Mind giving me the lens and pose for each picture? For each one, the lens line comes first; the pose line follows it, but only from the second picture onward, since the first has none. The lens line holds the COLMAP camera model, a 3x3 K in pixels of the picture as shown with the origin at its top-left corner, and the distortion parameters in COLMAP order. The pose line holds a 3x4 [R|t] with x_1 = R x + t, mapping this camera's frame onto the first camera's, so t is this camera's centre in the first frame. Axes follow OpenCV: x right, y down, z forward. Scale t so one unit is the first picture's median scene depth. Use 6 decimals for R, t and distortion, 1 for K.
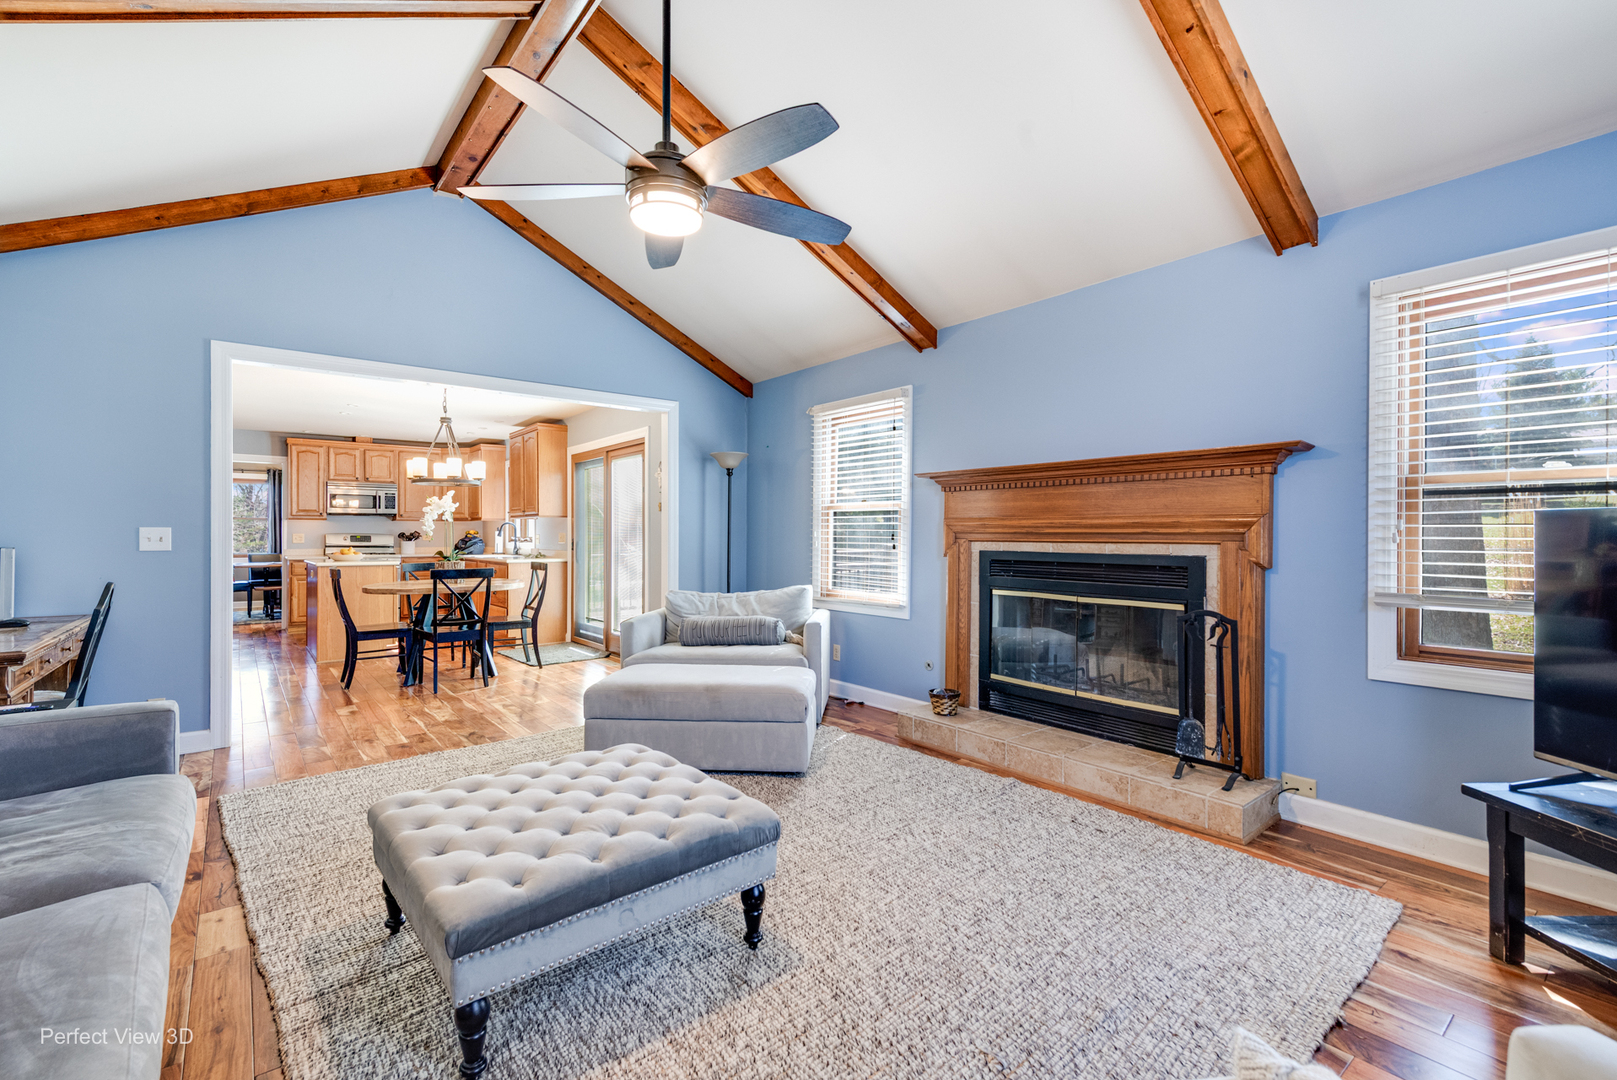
lens RADIAL K [[689.4, 0, 799.7], [0, 689.4, 531.2], [0, 0, 1]] dist [0.002525, 0.000153]
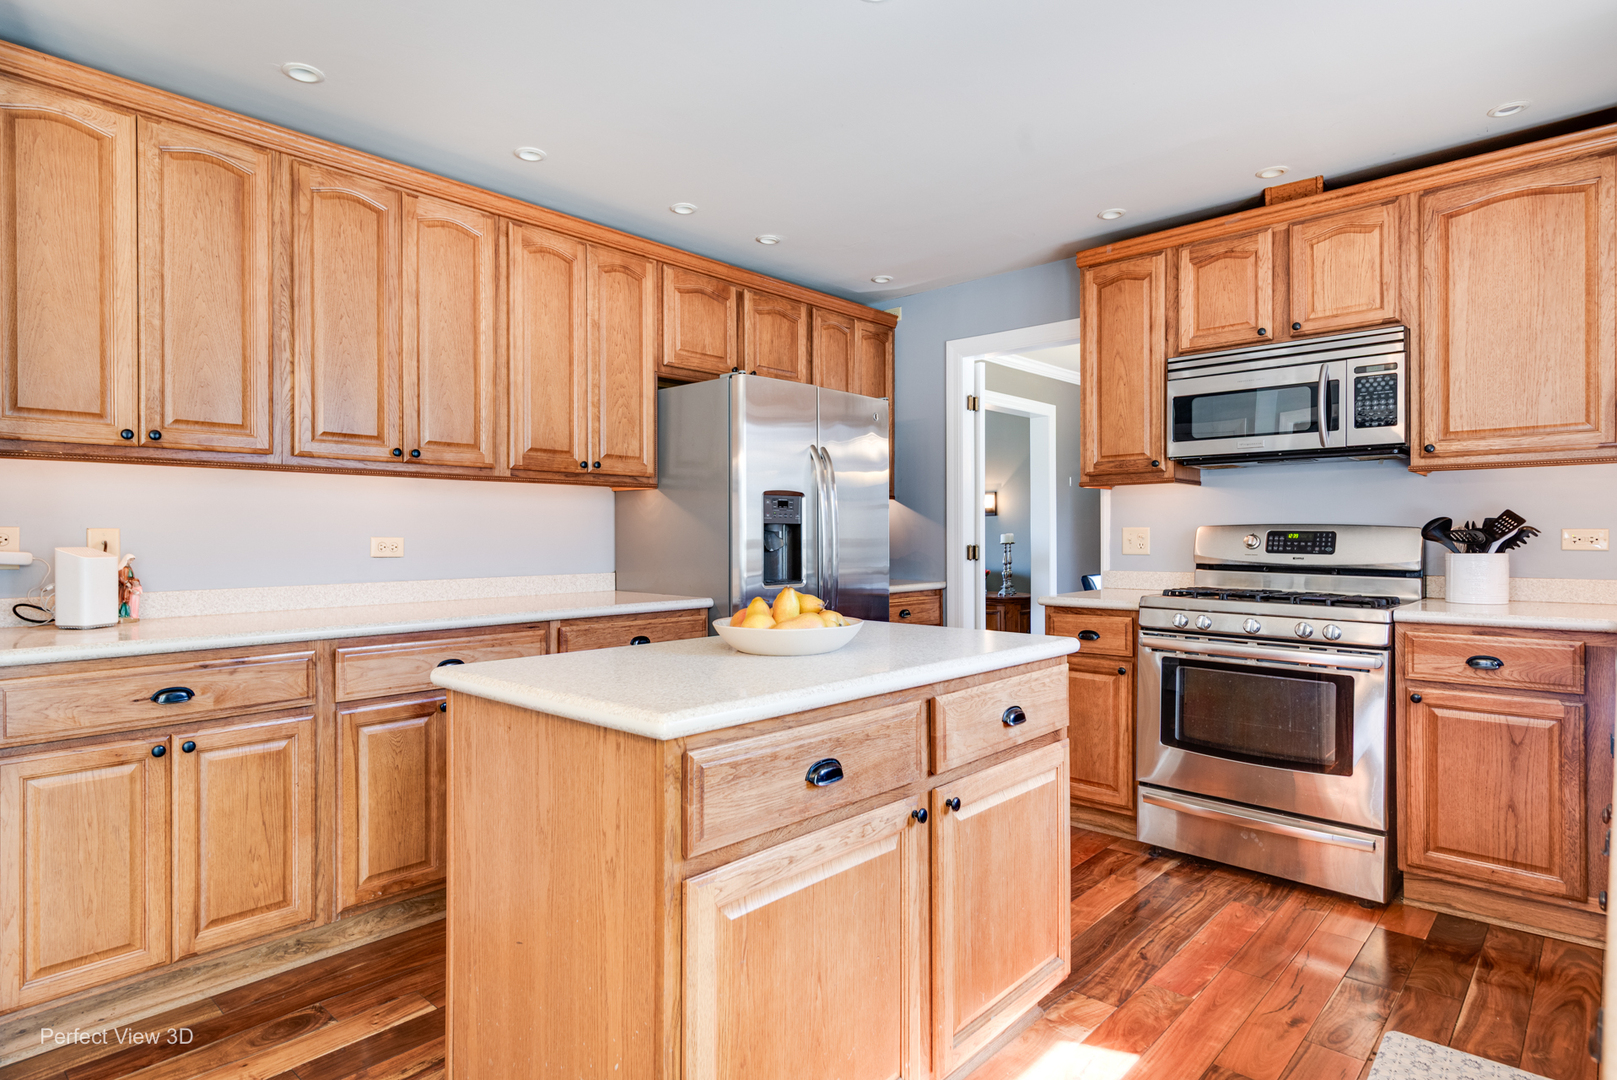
lens RADIAL K [[877.0, 0, 799.2], [0, 877.0, 535.3], [0, 0, 1]] dist [0.012671, -0.001236]
pose [[0.140222, -0.001168, -0.990119, -0.304015], [0.010829, 0.999941, 0.000354, 0.005656], [0.990061, -0.010771, 0.140227, 0.752577]]
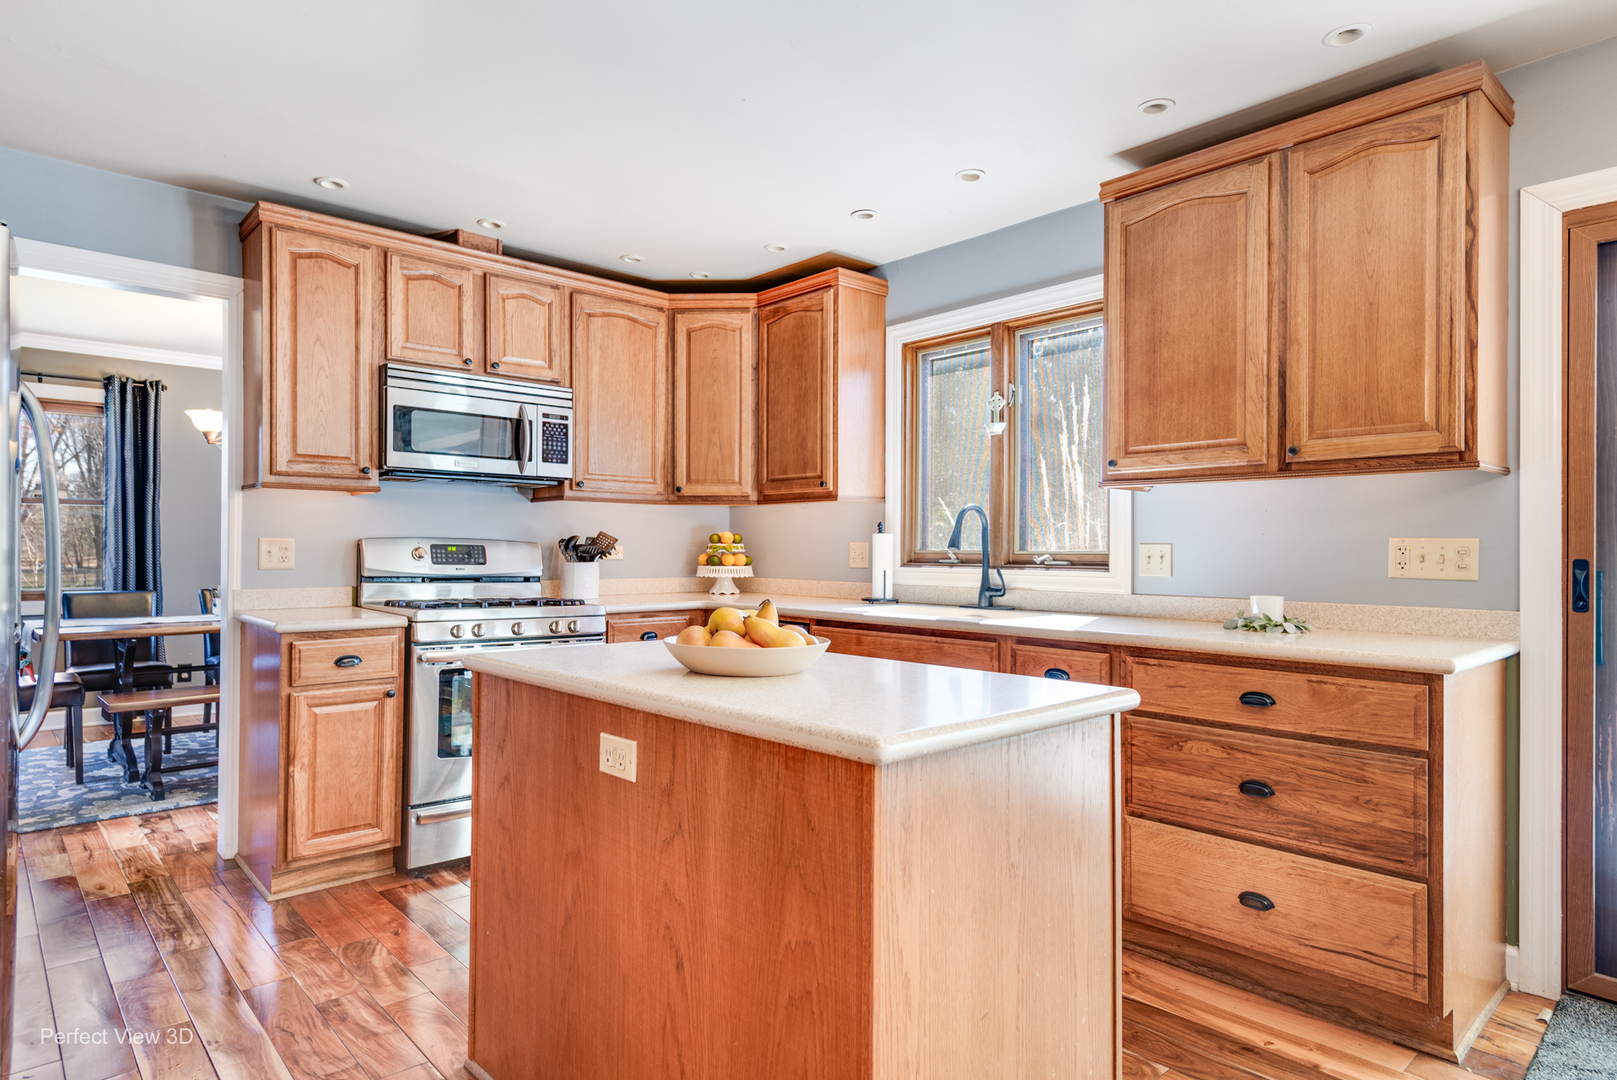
lens RADIAL K [[910.7, 0, 807.2], [0, 910.7, 543.0], [0, 0, 1]] dist [0.005988, 0.000445]
pose [[0.998264, 0.005348, 0.058659, -0.507445], [-0.005274, 0.999985, -0.001415, 0.005313], [-0.058665, 0.001104, 0.998277, 0.575339]]
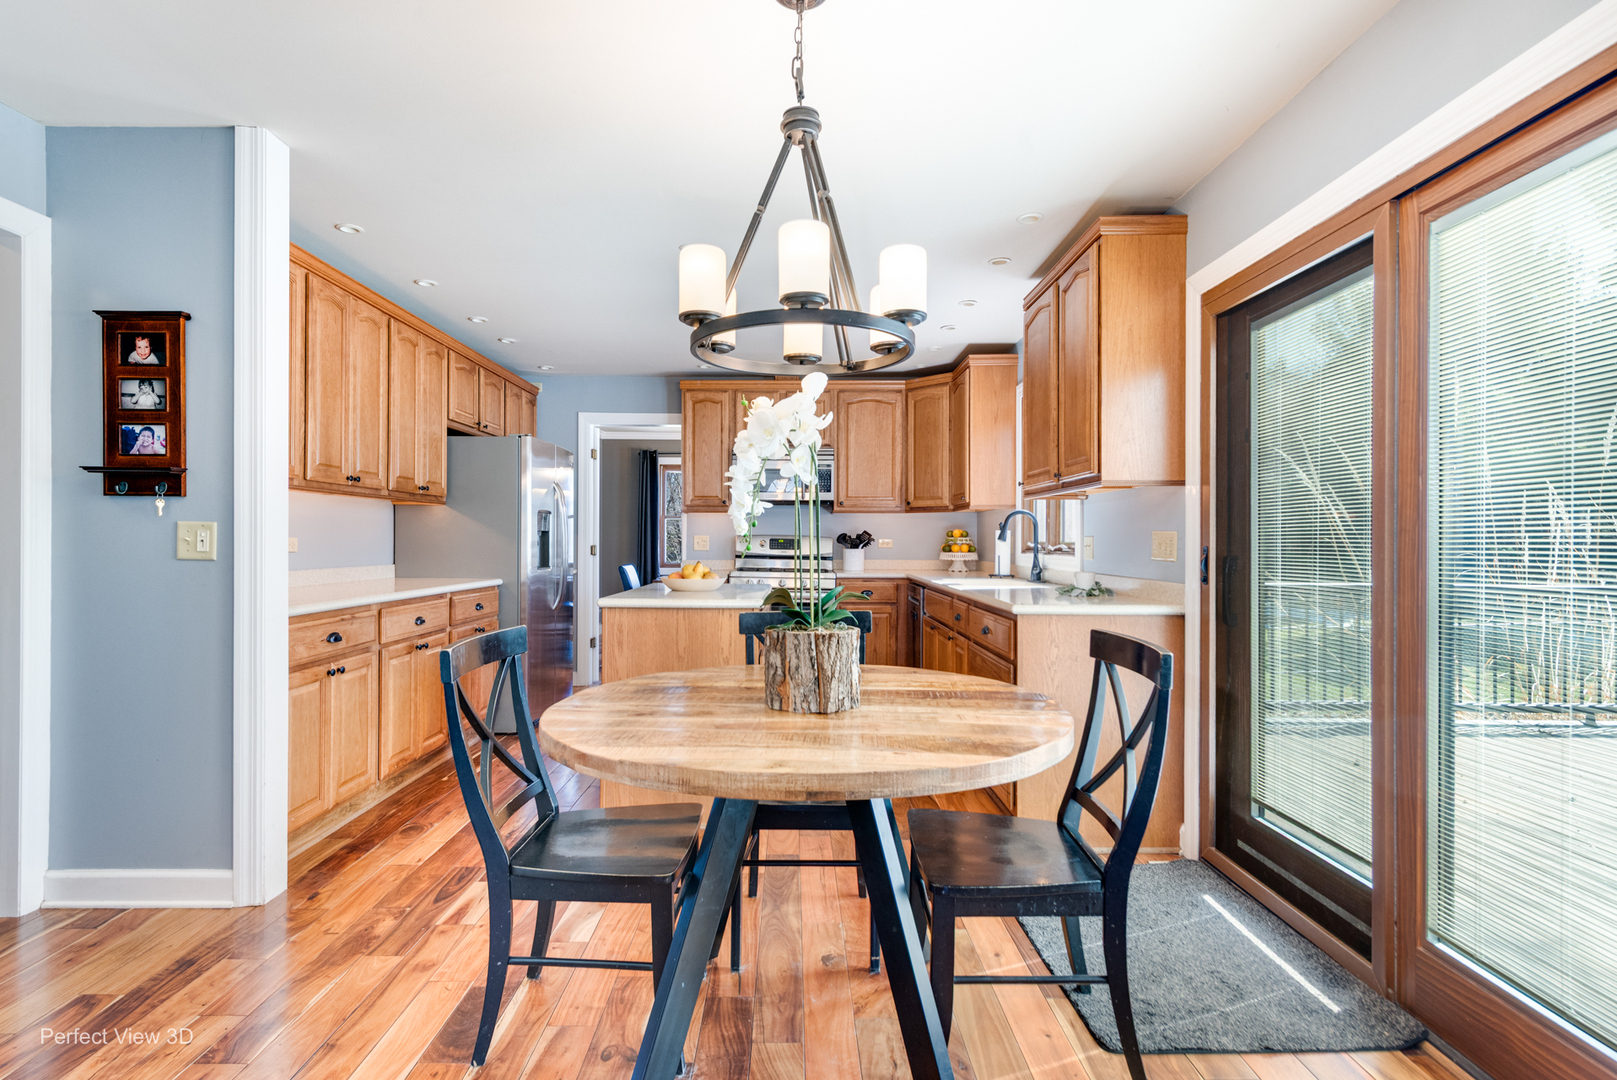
lens RADIAL K [[802.6, 0, 797.4], [0, 802.6, 537.8], [0, 0, 1]] dist [0.008426, 0.001147]
pose [[0.779411, 0.001642, -0.626511, -0.198690], [-0.000515, 0.999998, 0.001980, 0.004111], [0.626513, -0.001220, 0.779410, 0.478053]]
